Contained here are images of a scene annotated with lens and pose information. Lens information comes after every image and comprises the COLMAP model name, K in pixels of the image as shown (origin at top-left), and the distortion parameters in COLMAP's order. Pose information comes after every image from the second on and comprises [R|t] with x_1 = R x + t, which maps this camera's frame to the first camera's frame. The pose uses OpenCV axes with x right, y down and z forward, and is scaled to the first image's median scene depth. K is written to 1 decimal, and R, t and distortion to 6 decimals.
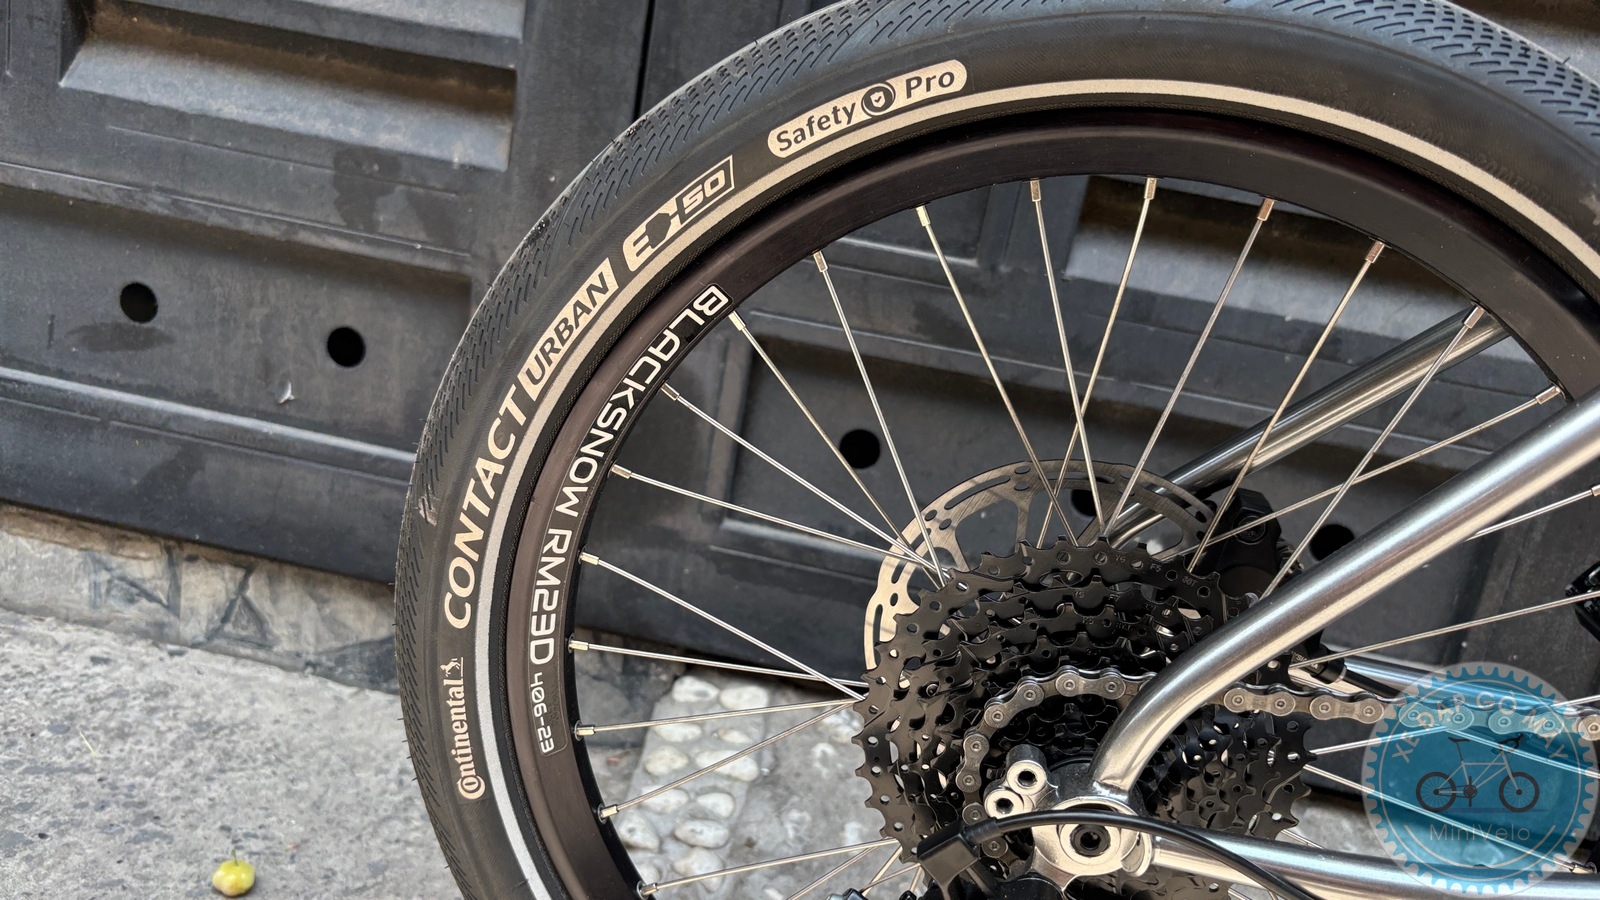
lens RADIAL K [[1231.2, 0, 798.9], [0, 1231.2, 465.0], [0, 0, 1]] dist [0.047533, -0.070927]
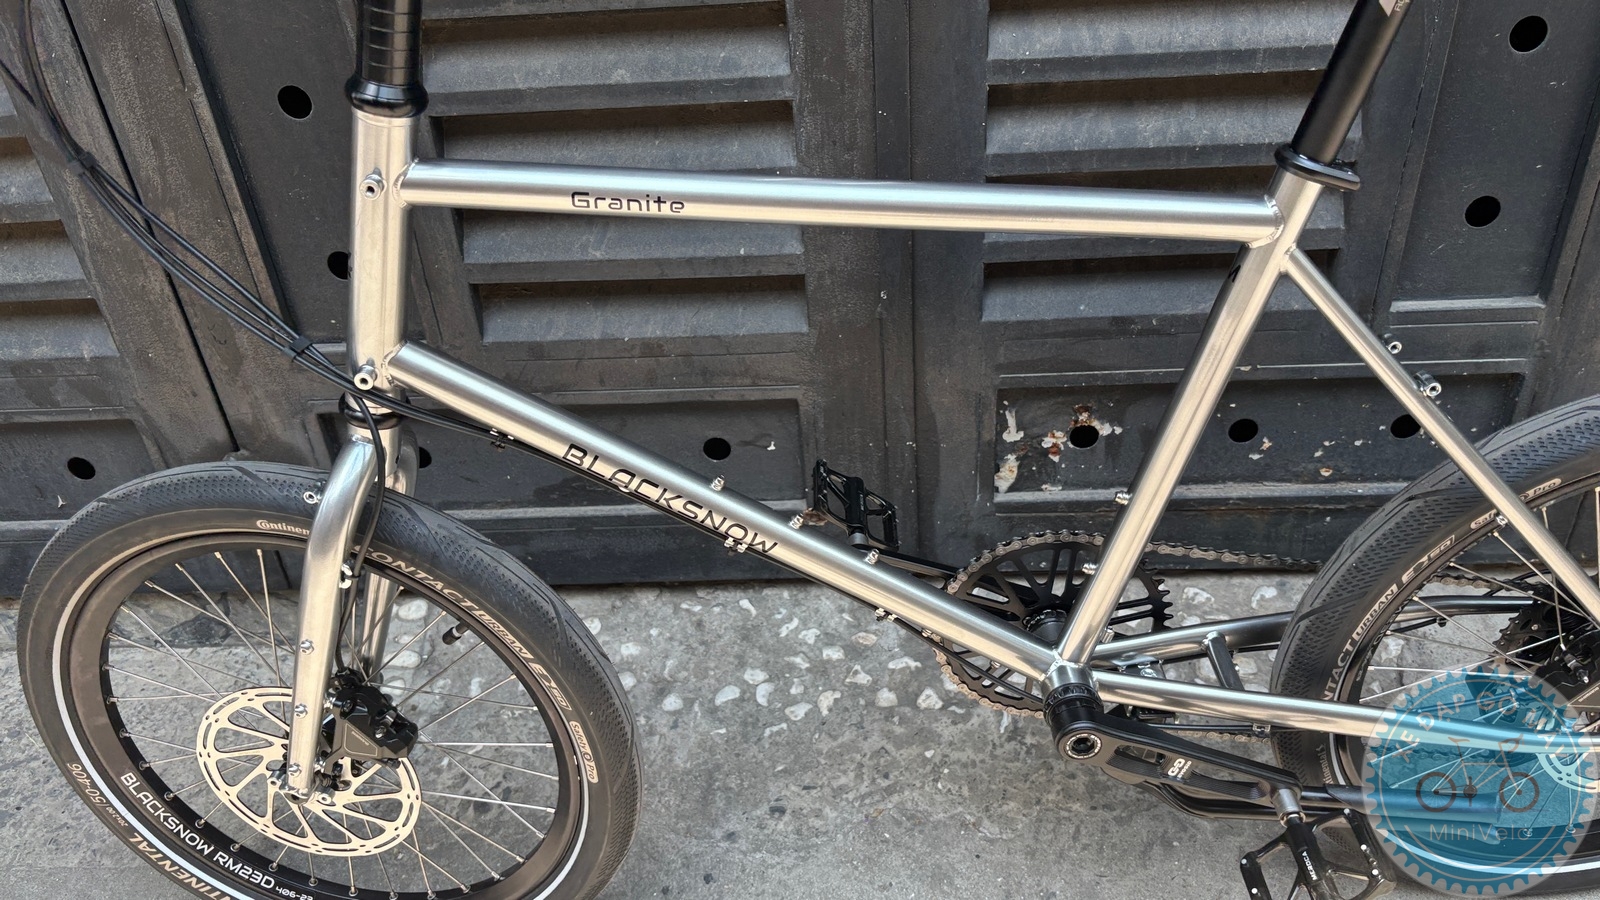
lens RADIAL K [[1213.4, 0, 810.4], [0, 1213.4, 462.1], [0, 0, 1]] dist [0.050033, -0.081293]
pose [[0.968214, -0.243531, -0.057045, 0.588497], [0.249067, 0.917787, 0.309246, -0.343361], [-0.022956, -0.313624, 0.949270, -0.440637]]
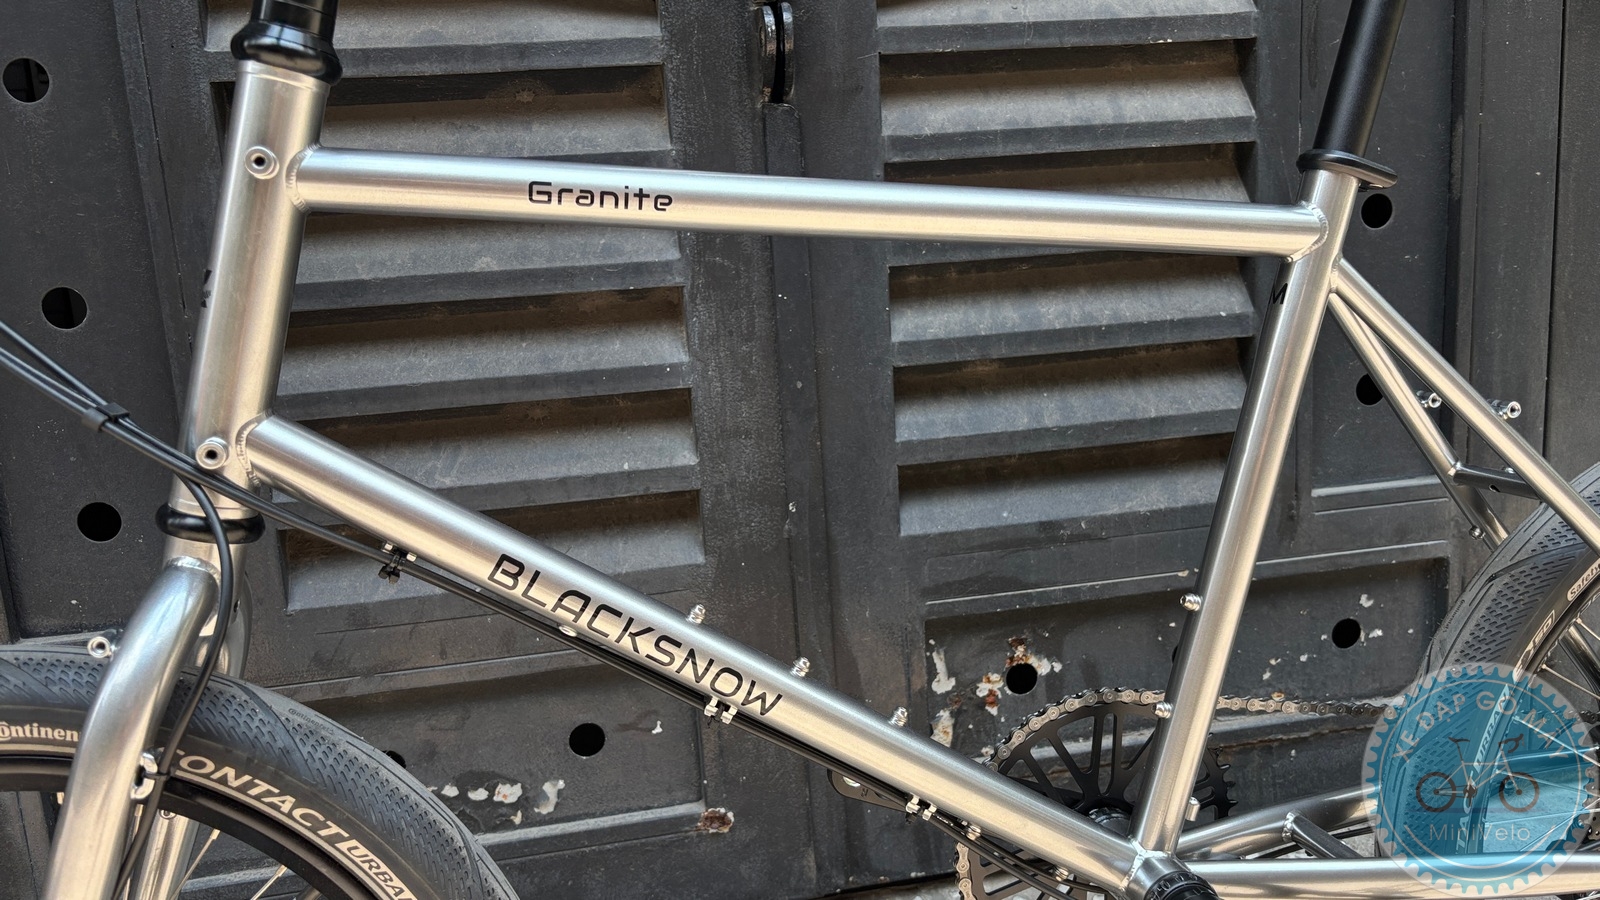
lens RADIAL K [[1222.3, 0, 792.6], [0, 1222.3, 449.0], [0, 0, 1]] dist [0.027295, -0.040872]
pose [[0.919956, -0.284711, 0.269481, 0.347874], [0.304001, 0.952139, -0.031851, -0.104055], [-0.247515, 0.111224, 0.962479, -0.245050]]
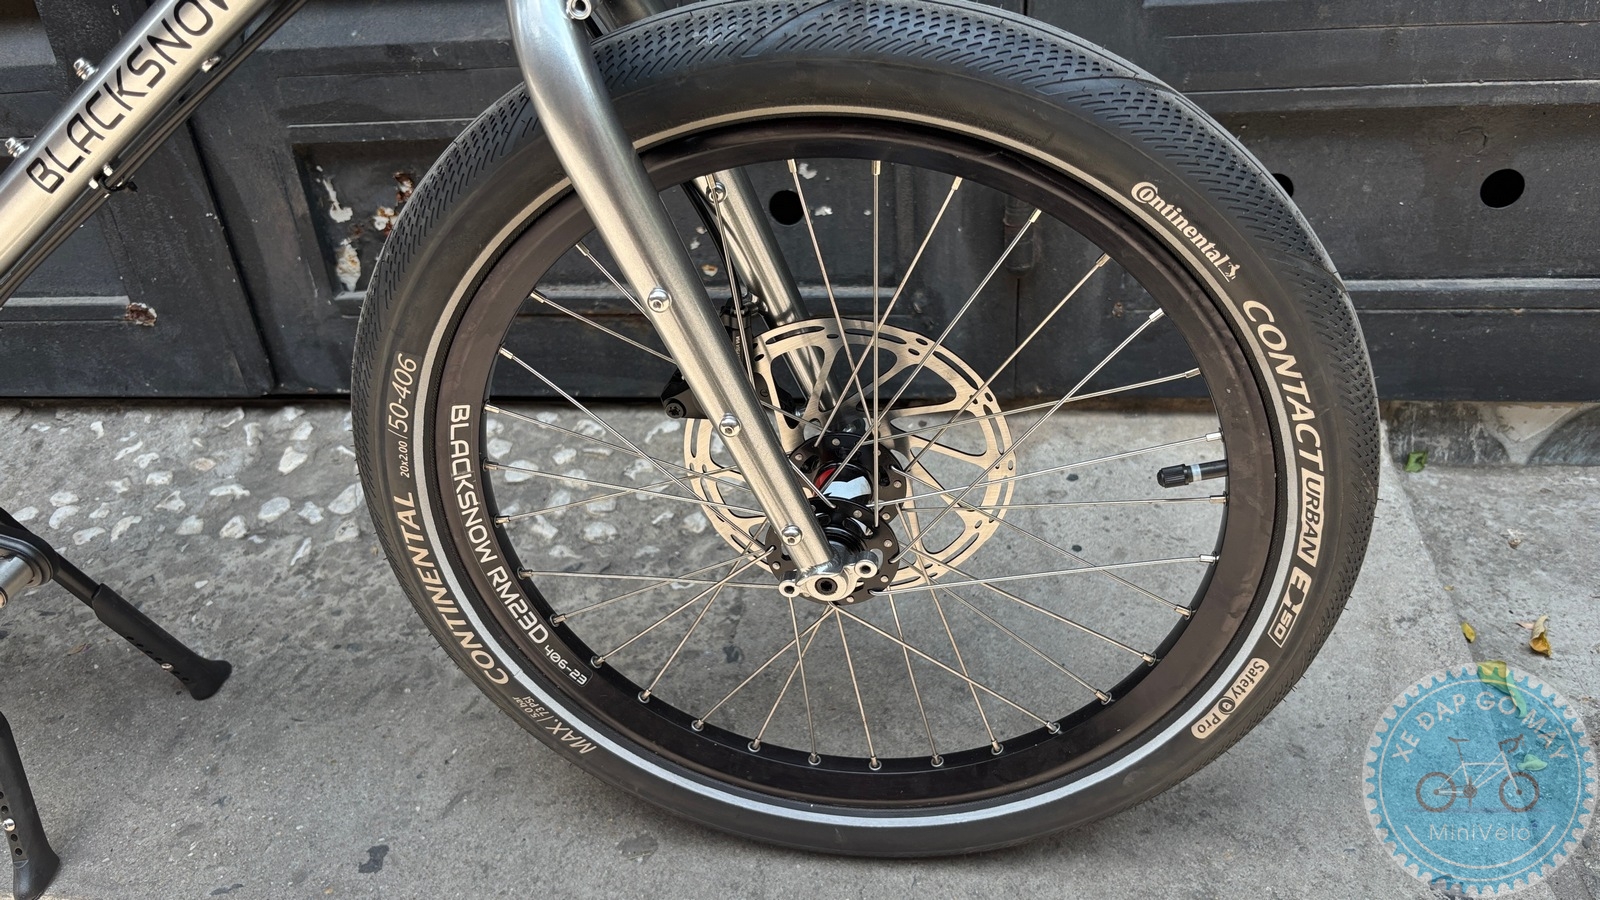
lens RADIAL K [[1231.0, 0, 783.1], [0, 1231.0, 466.8], [0, 0, 1]] dist [0.005849, 0.002219]
pose [[0.968947, -0.201780, -0.142924, 1.281532], [0.232837, 0.939122, 0.252659, 0.153112], [0.083242, -0.278091, 0.956941, -0.270040]]
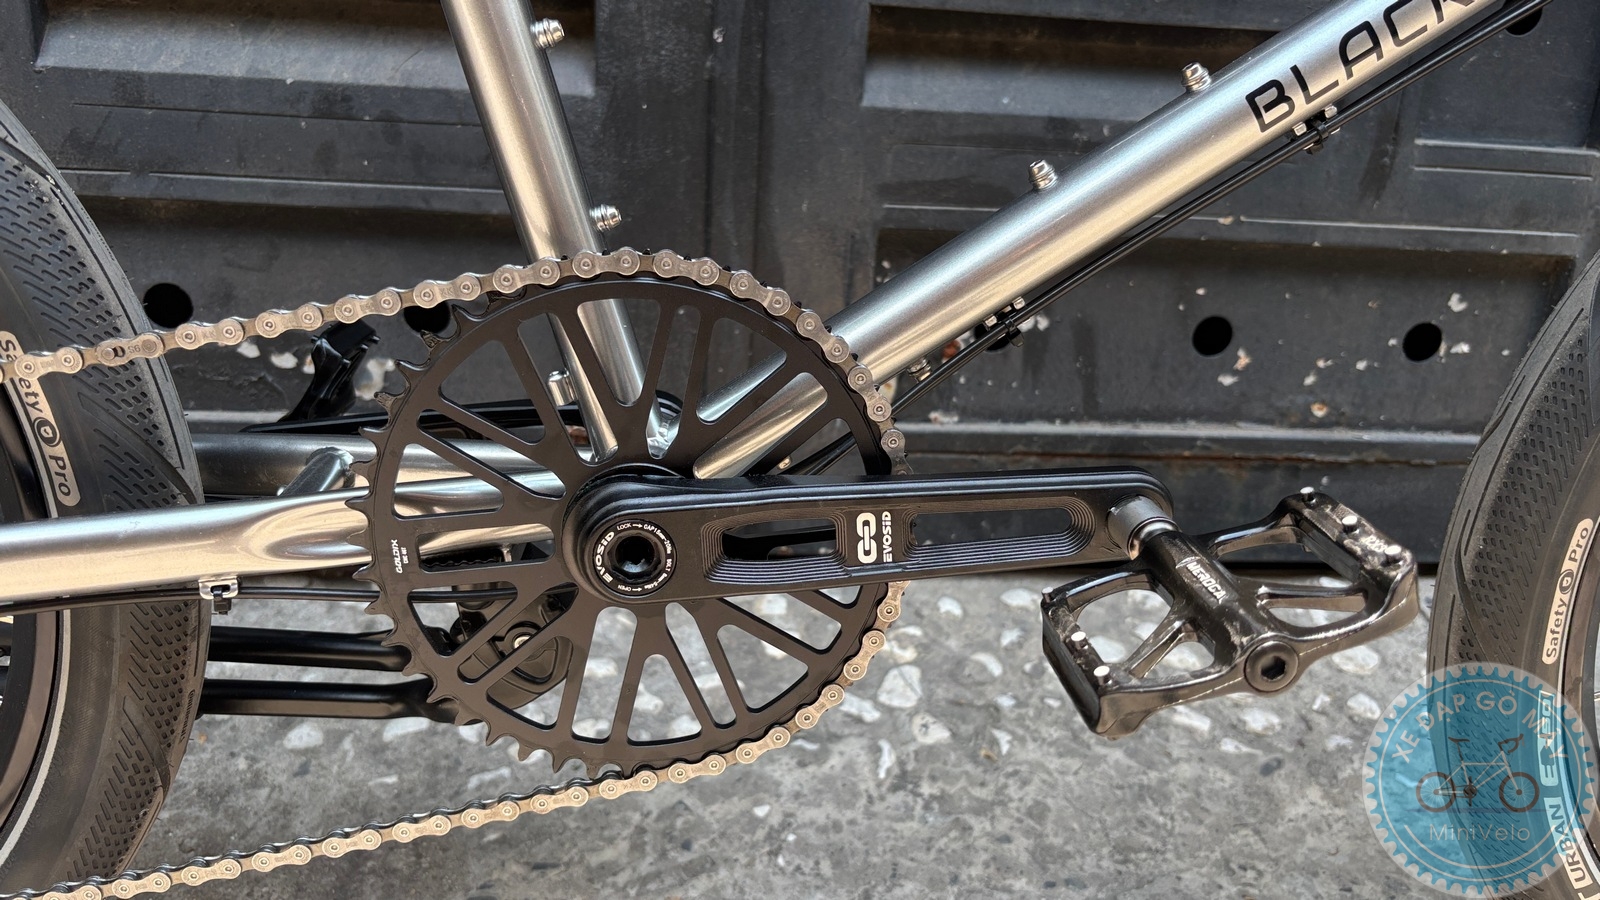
lens RADIAL K [[1232.6, 0, 798.6], [0, 1232.6, 444.0], [0, 0, 1]] dist [0.002951, -0.008192]
pose [[0.963580, -0.185938, 0.192197, 0.472981], [0.171612, 0.981152, 0.088824, 0.120300], [-0.205090, -0.052606, 0.977328, -0.013346]]
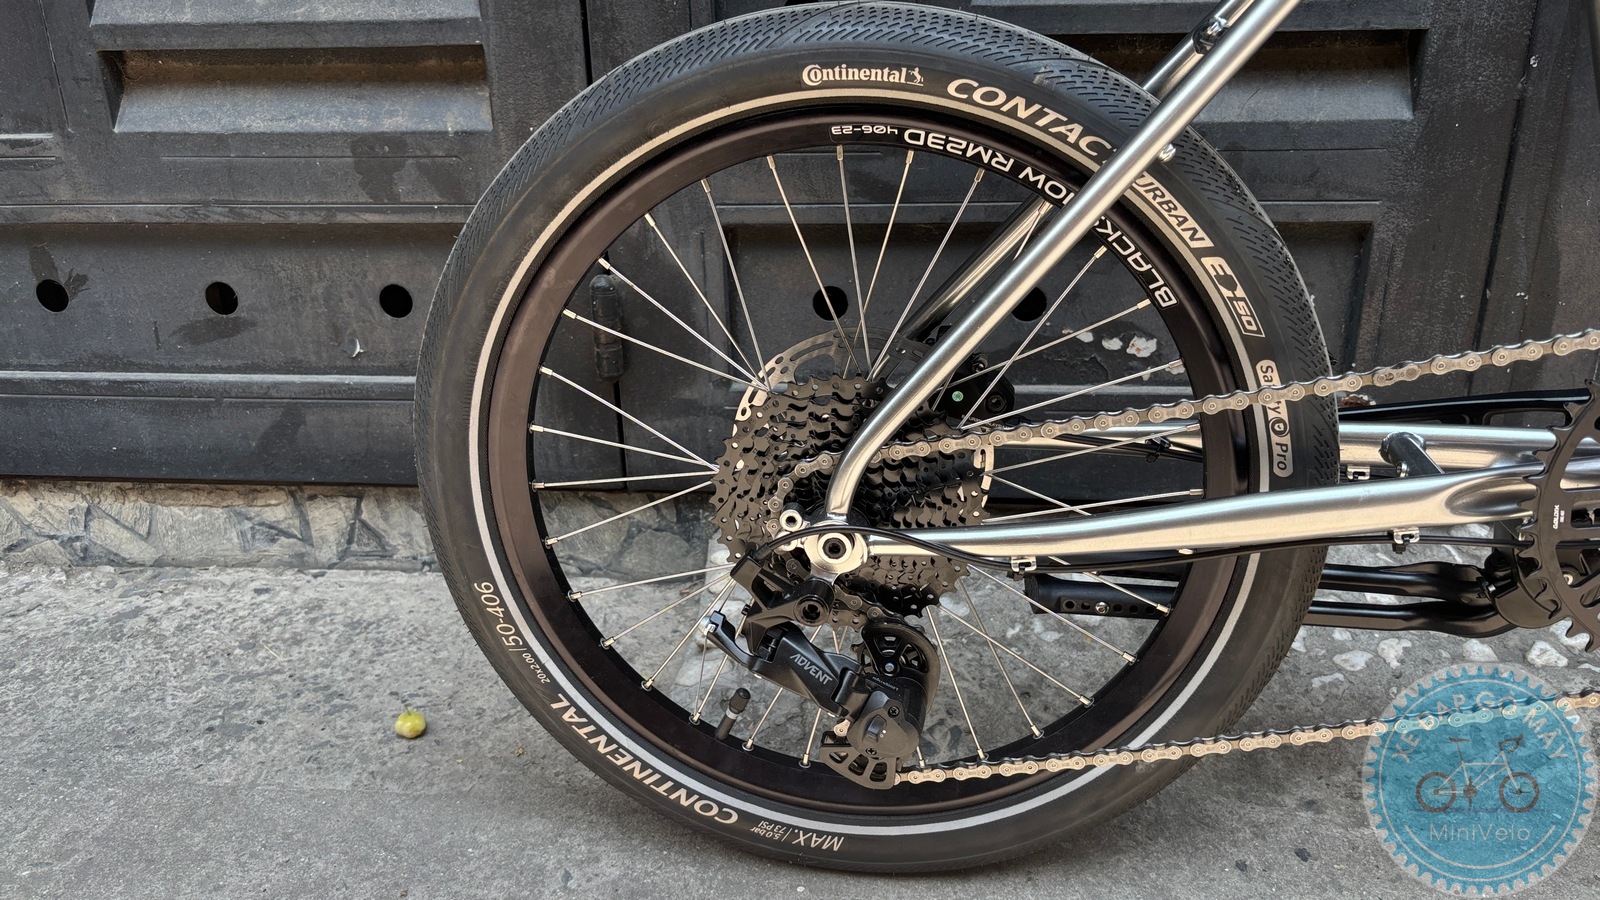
lens RADIAL K [[1230.2, 0, 800.2], [0, 1230.2, 457.0], [0, 0, 1]] dist [-0.012486, 0.034637]
pose [[0.980545, -0.189067, -0.052784, 0.053242], [0.193865, 0.974923, 0.109276, -0.001904], [0.030800, -0.117383, 0.992609, -0.187706]]
